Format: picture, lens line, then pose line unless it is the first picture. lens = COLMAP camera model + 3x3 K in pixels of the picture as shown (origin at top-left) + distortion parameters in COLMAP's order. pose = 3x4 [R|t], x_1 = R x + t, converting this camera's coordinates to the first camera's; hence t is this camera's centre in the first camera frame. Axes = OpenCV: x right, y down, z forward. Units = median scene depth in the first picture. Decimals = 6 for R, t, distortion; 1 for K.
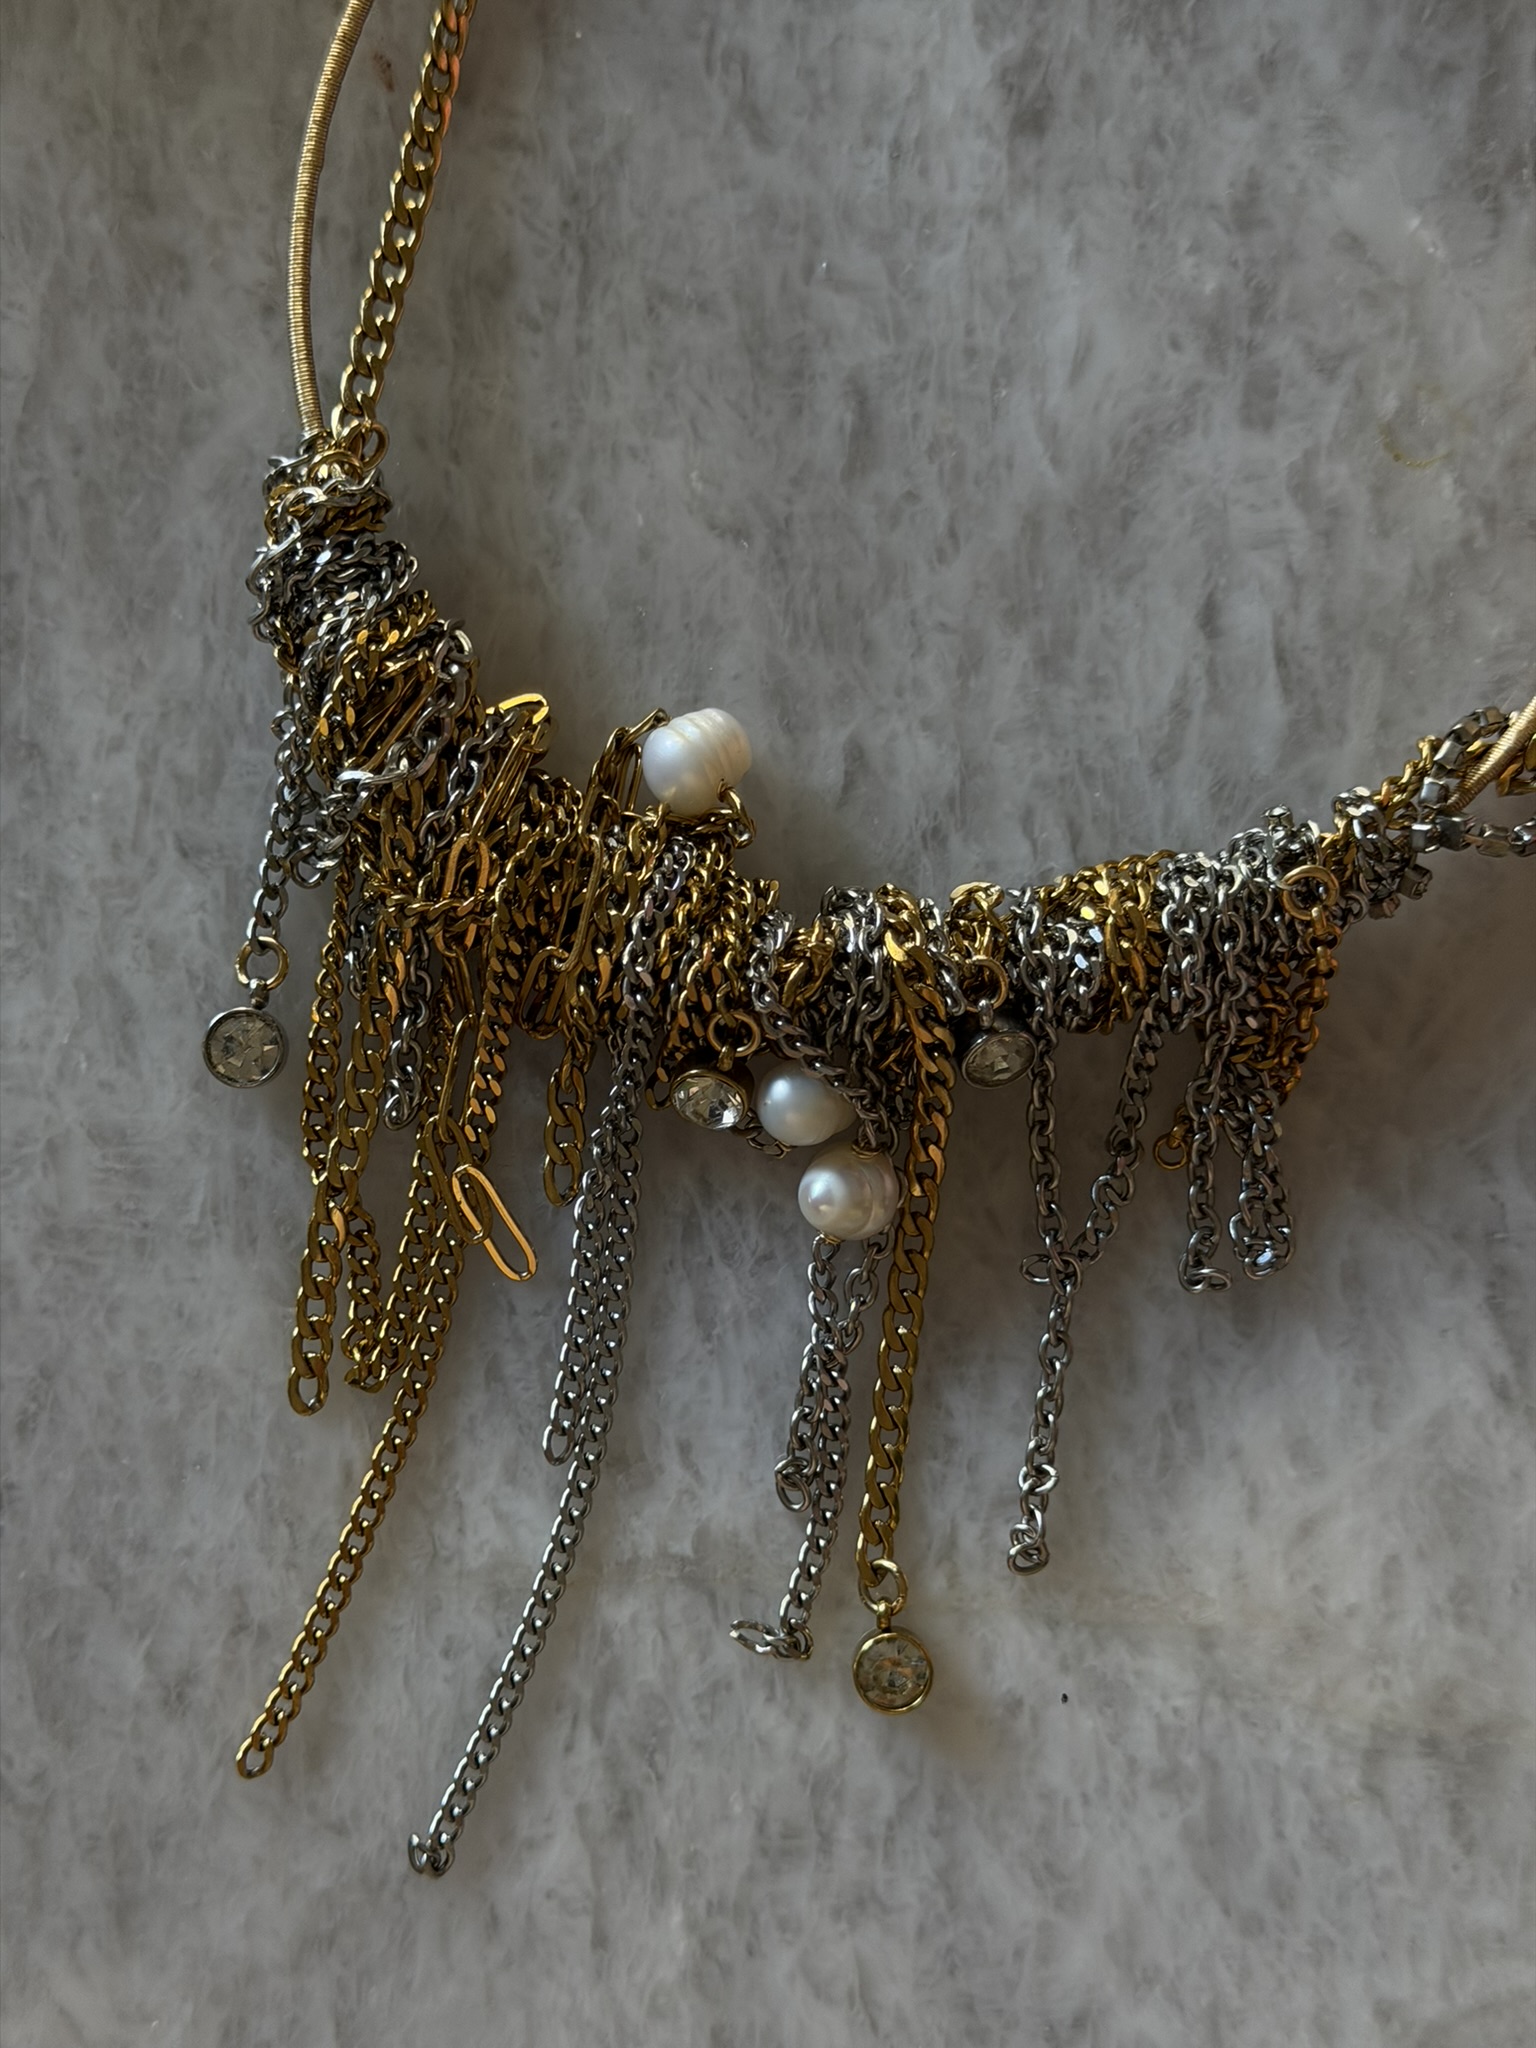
lens RADIAL K [[2862.6, 0, 765.0], [0, 2862.6, 1020.2], [0, 0, 1]] dist [0.098166, 0.000000]
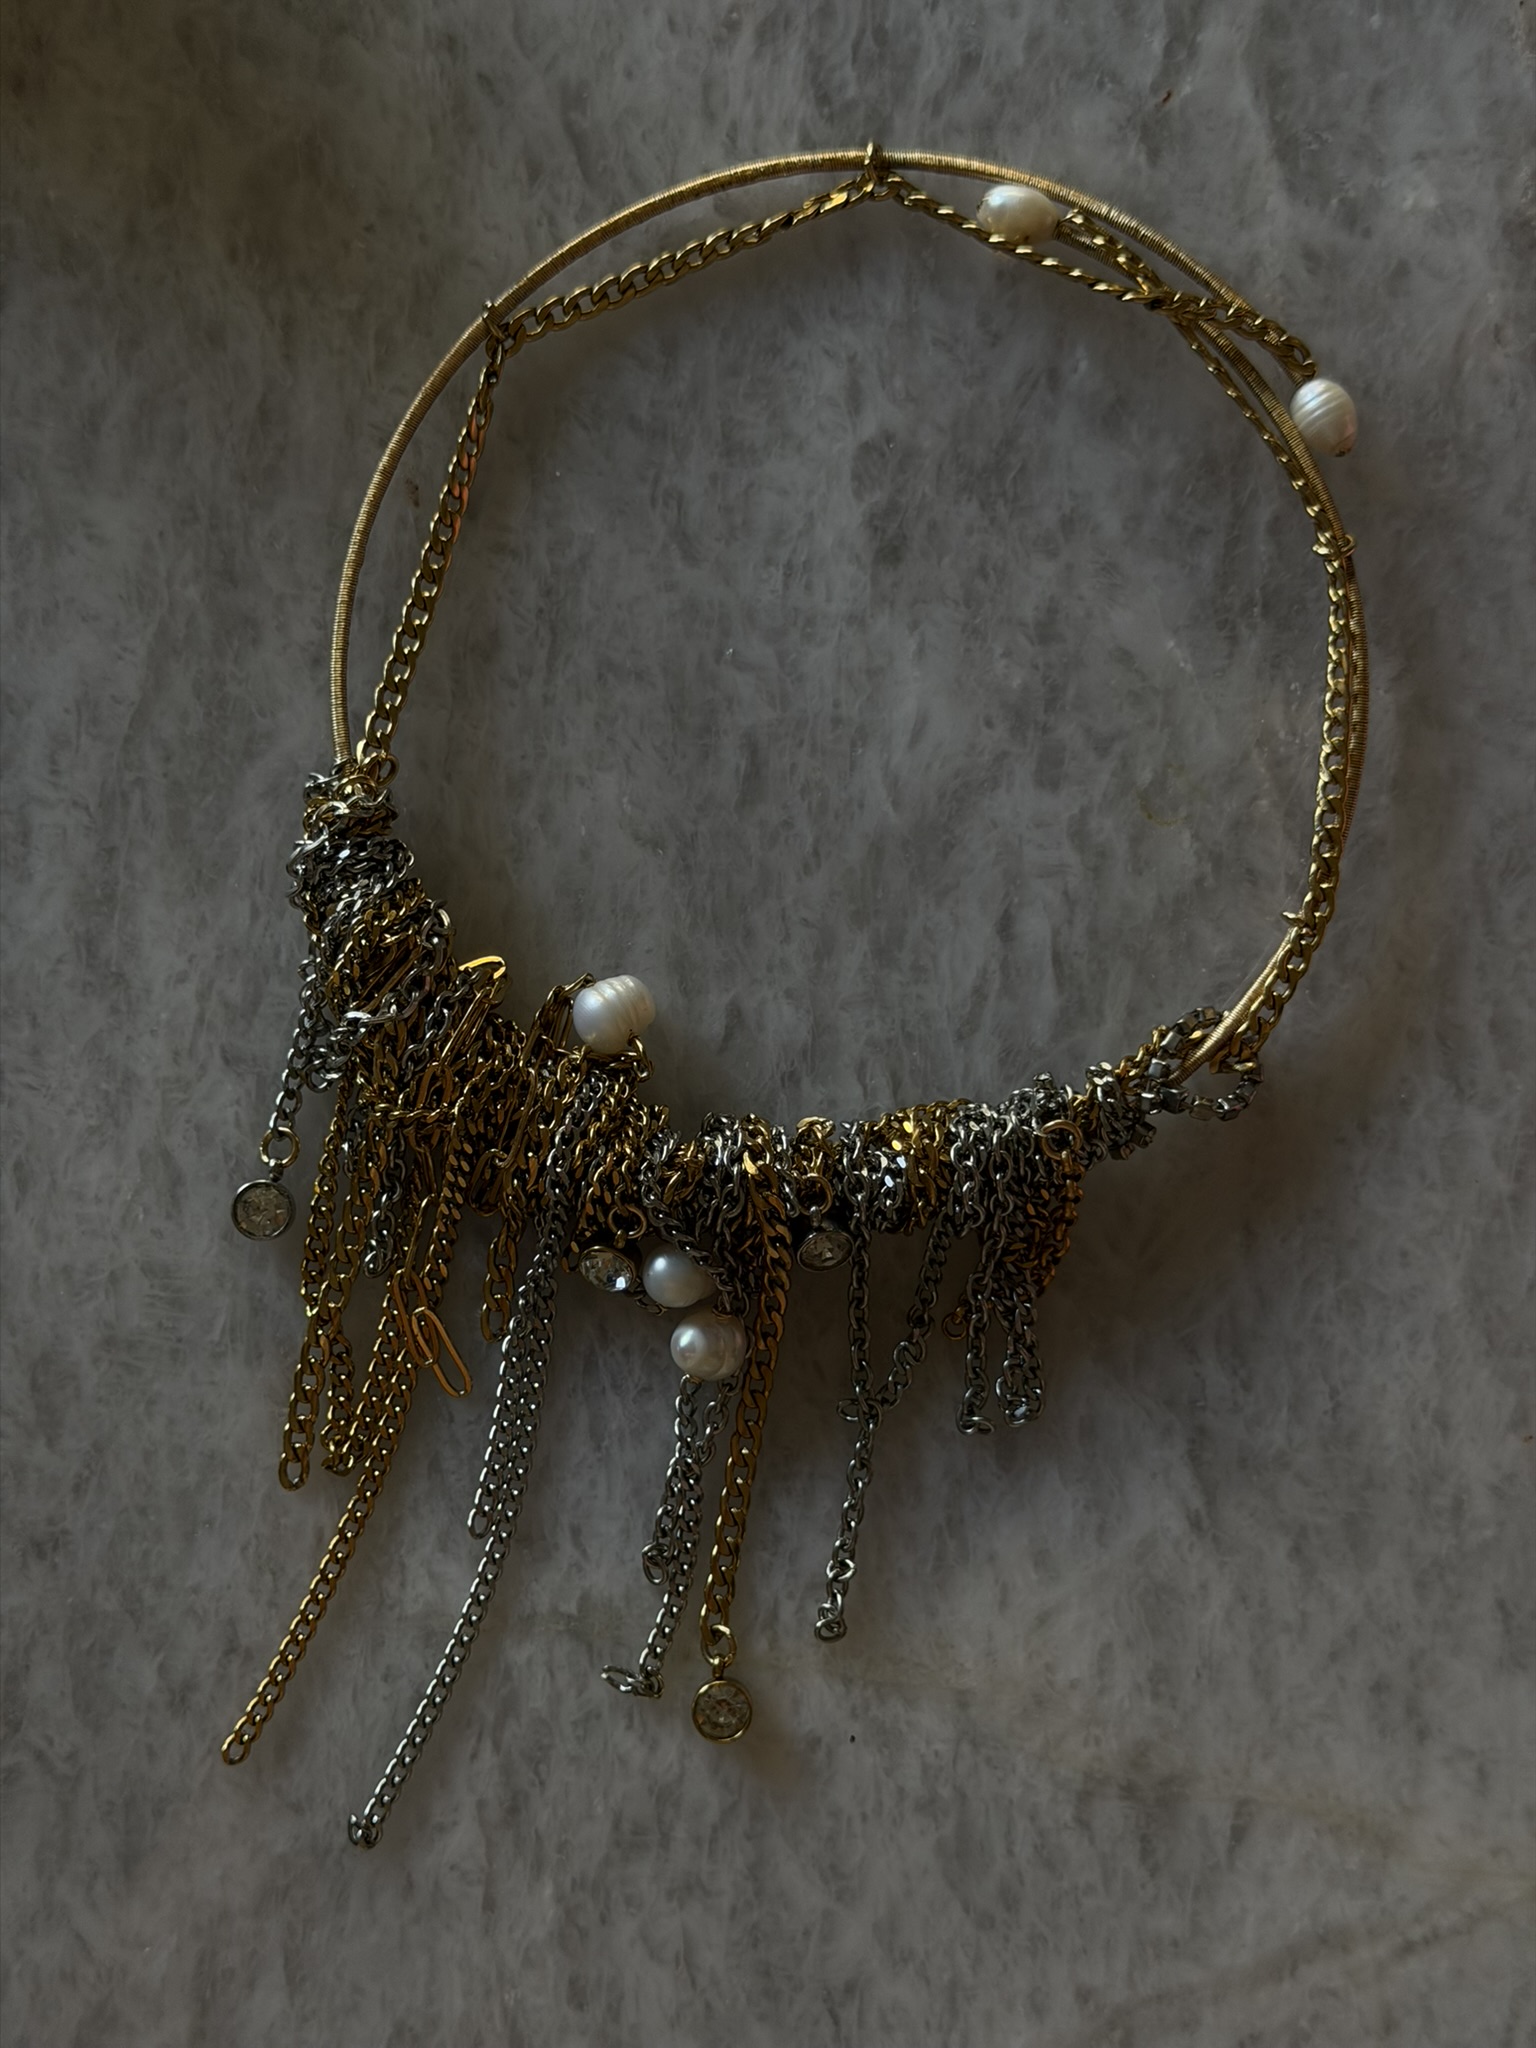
lens RADIAL K [[2862.6, 0, 755.8], [0, 2862.6, 1019.1], [0, 0, 1]] dist [0.098166, 0.000000]
pose [[0.998447, 0.054733, -0.010406, 0.055680], [-0.055118, 0.997630, -0.041192, -0.036200], [0.008127, 0.041702, 0.999097, -0.329339]]
